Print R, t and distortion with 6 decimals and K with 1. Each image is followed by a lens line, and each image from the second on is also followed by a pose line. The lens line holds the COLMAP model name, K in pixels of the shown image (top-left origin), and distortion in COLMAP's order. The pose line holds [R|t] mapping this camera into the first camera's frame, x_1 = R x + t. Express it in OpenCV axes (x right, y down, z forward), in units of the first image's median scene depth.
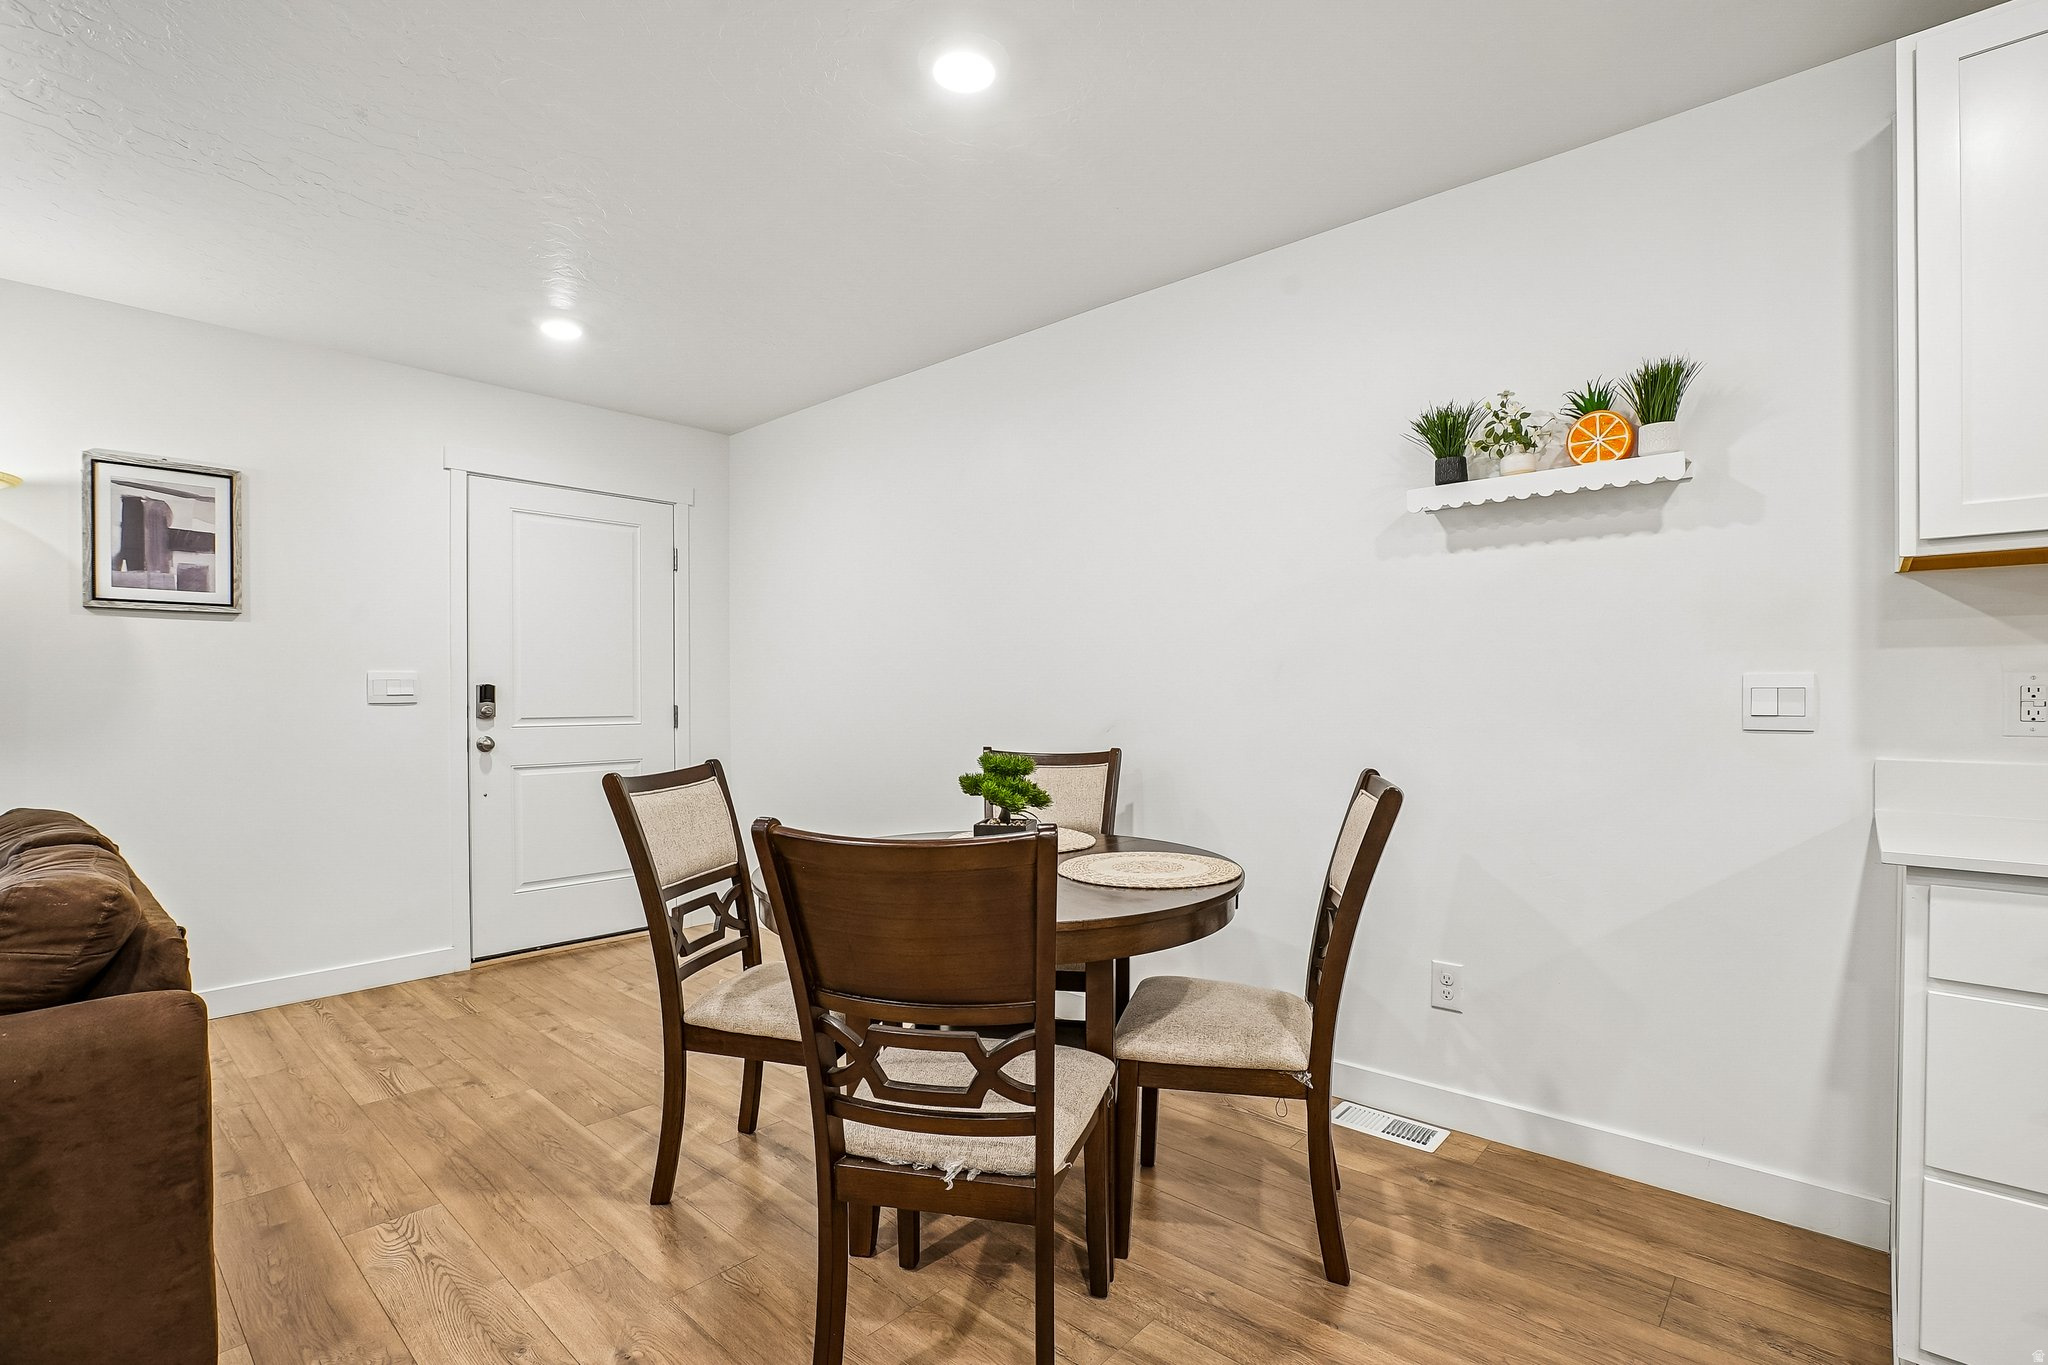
lens RADIAL K [[951.7, 0, 1037.0], [0, 951.7, 695.2], [0, 0, 1]] dist [-0.051203, 0.019108]
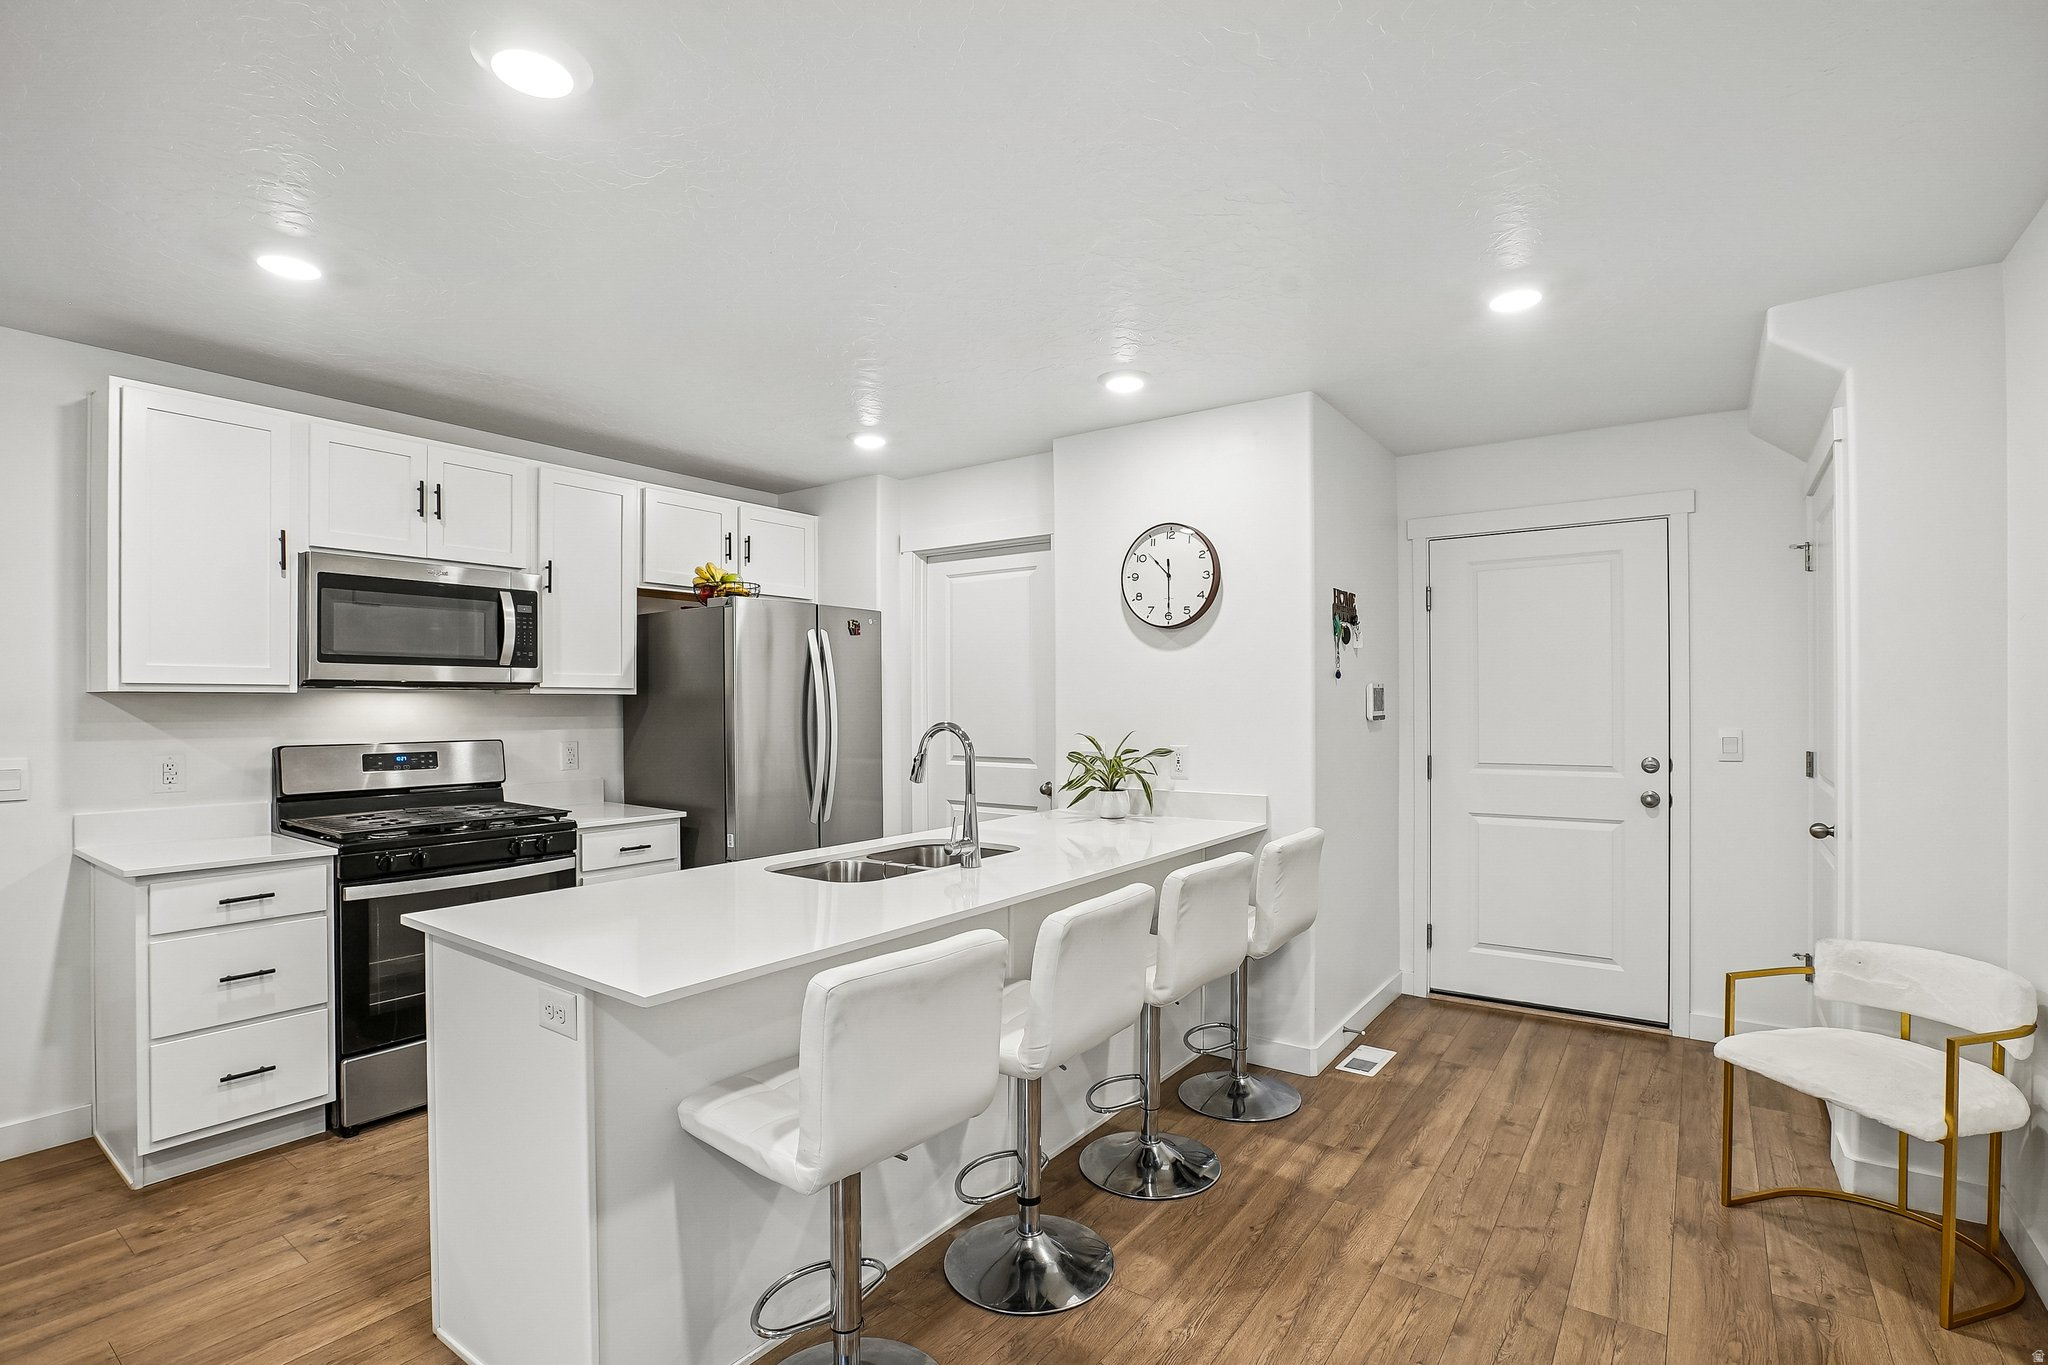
lens RADIAL K [[954.8, 0, 1037.5], [0, 954.8, 704.1], [0, 0, 1]] dist [-0.057017, 0.019424]
pose [[-0.108850, 0.002722, 0.994054, -0.608081], [0.004533, 0.999987, -0.002242, -0.082074], [-0.994048, 0.004262, -0.108861, -0.320944]]
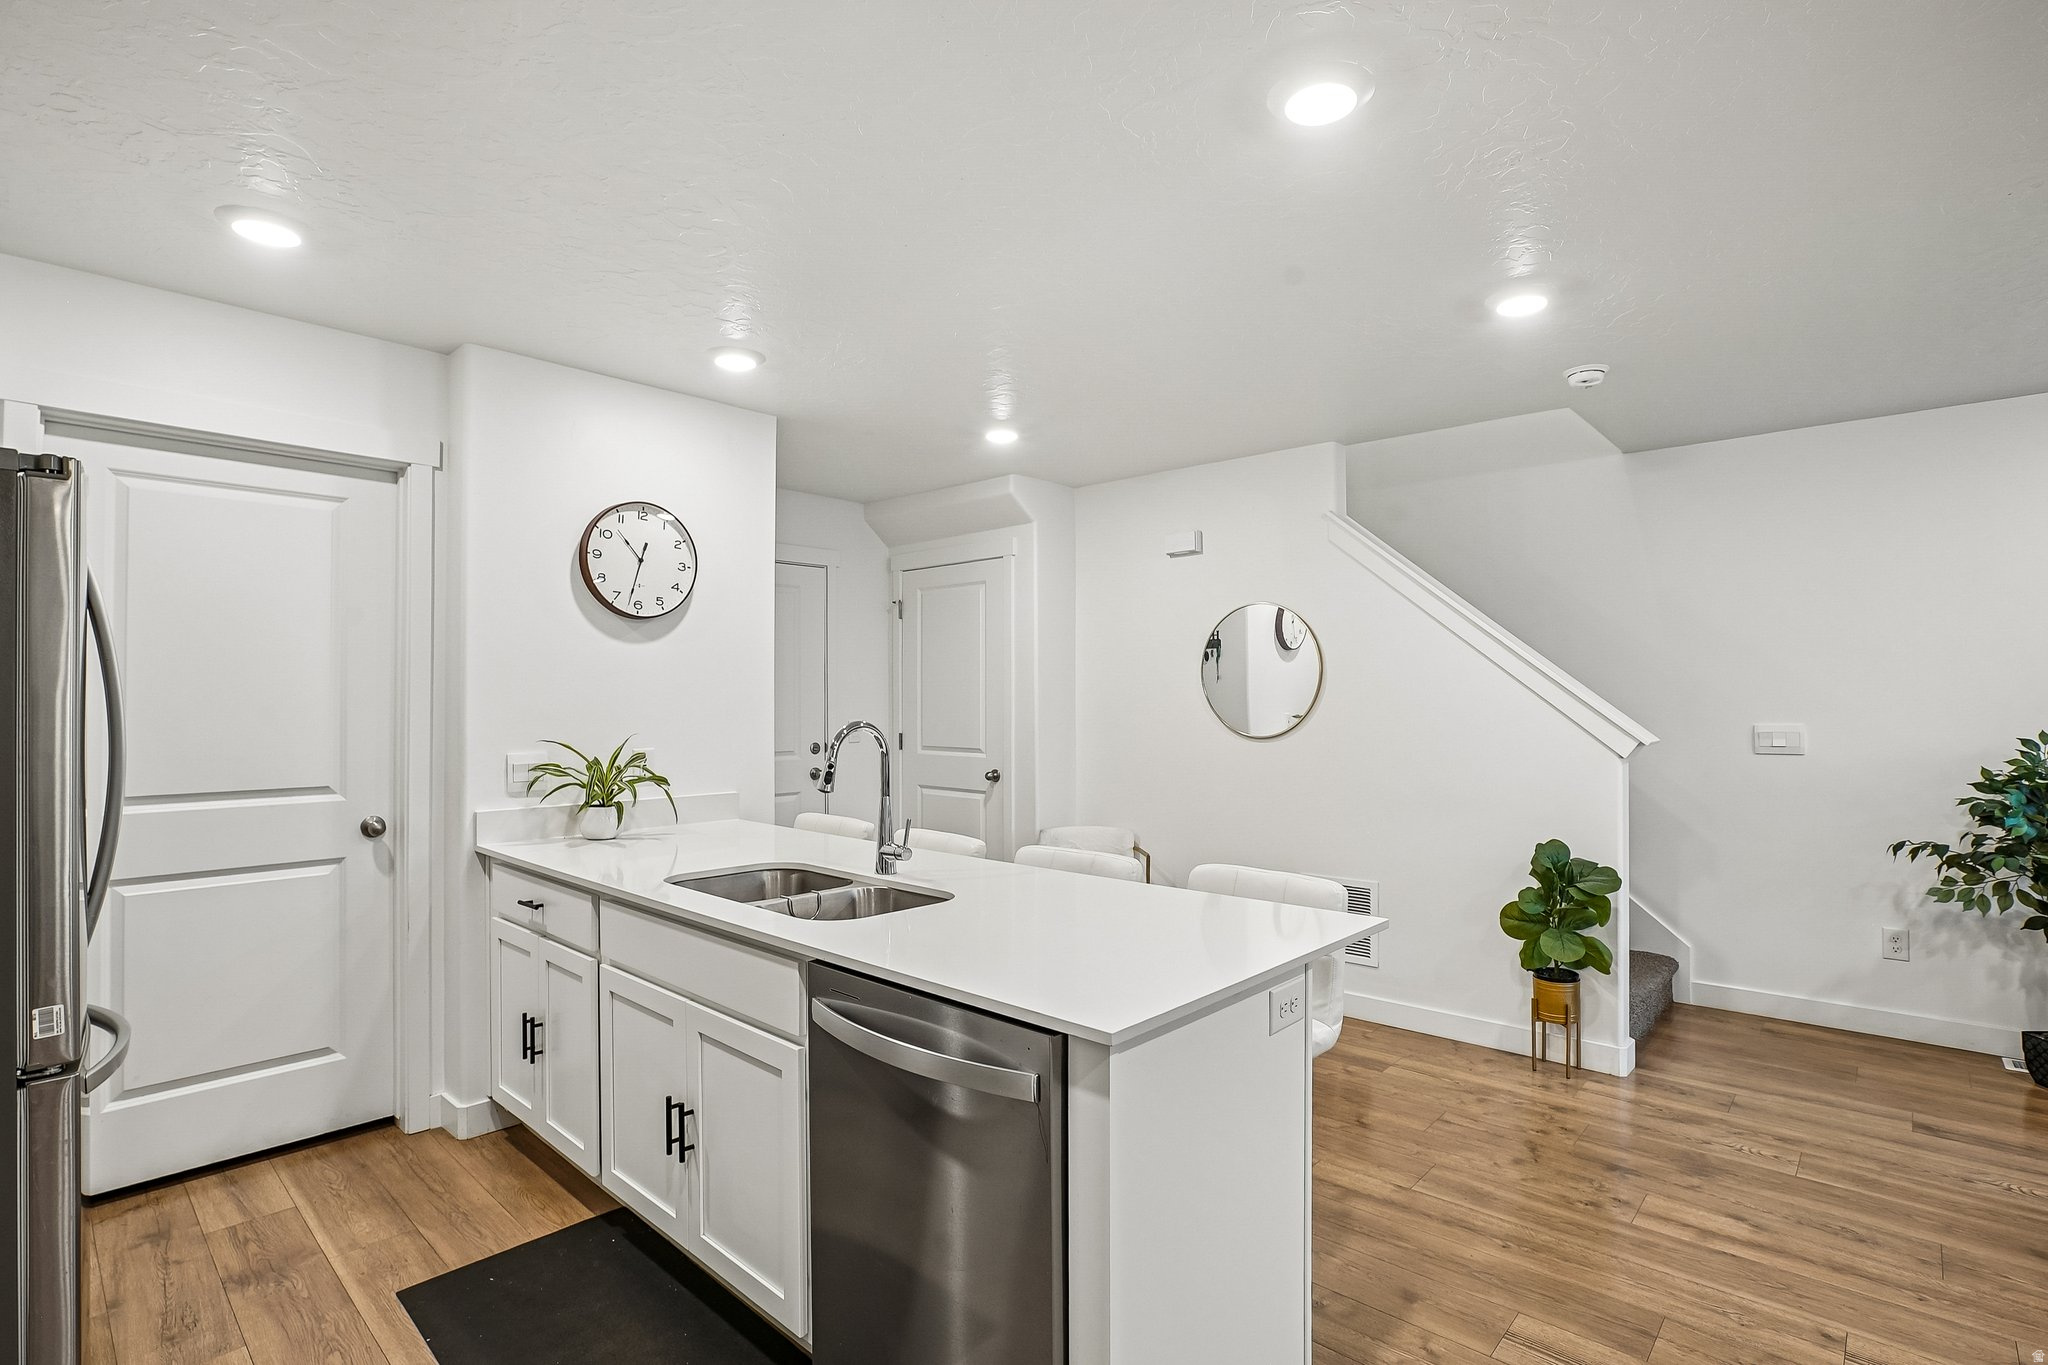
lens RADIAL K [[979.2, 0, 1037.0], [0, 979.2, 684.8], [0, 0, 1]] dist [-0.043197, 0.015311]
pose [[-0.999934, 0.007250, 0.008869, 0.328947], [0.007121, 0.999870, -0.014484, -0.086603], [-0.008973, -0.014420, -0.999856, 0.726215]]
